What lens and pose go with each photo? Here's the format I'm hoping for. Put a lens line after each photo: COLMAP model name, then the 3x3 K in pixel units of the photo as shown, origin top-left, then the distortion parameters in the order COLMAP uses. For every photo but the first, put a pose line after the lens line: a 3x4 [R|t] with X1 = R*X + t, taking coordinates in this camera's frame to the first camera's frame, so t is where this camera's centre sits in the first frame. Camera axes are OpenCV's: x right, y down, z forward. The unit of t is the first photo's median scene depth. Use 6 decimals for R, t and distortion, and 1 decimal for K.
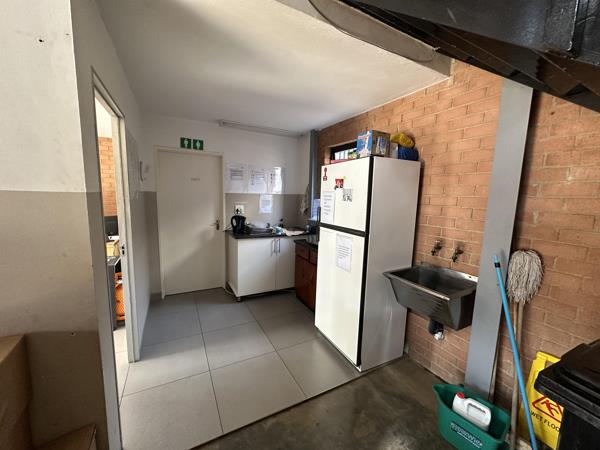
lens RADIAL K [[239.7, 0, 299.6], [0, 239.7, 225.6], [0, 0, 1]] dist [-0.001781, 0.000194]
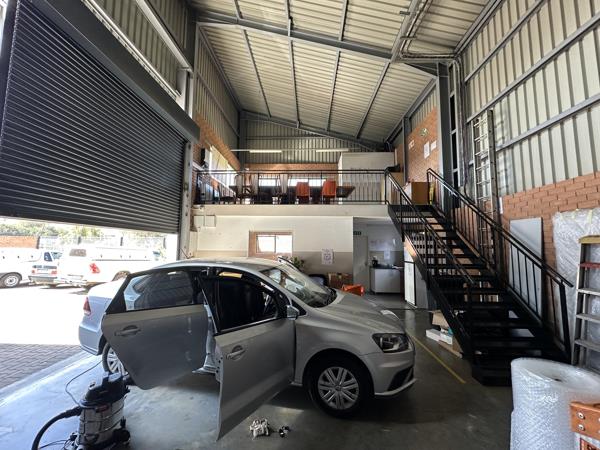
lens RADIAL K [[239.7, 0, 299.6], [0, 239.7, 225.6], [0, 0, 1]] dist [-0.001781, 0.000194]
pose [[0.865955, -0.074566, -0.494533, 0.324184], [-0.047131, 0.972255, -0.229126, 0.219465], [0.497897, 0.221720, 0.838414, -1.550824]]
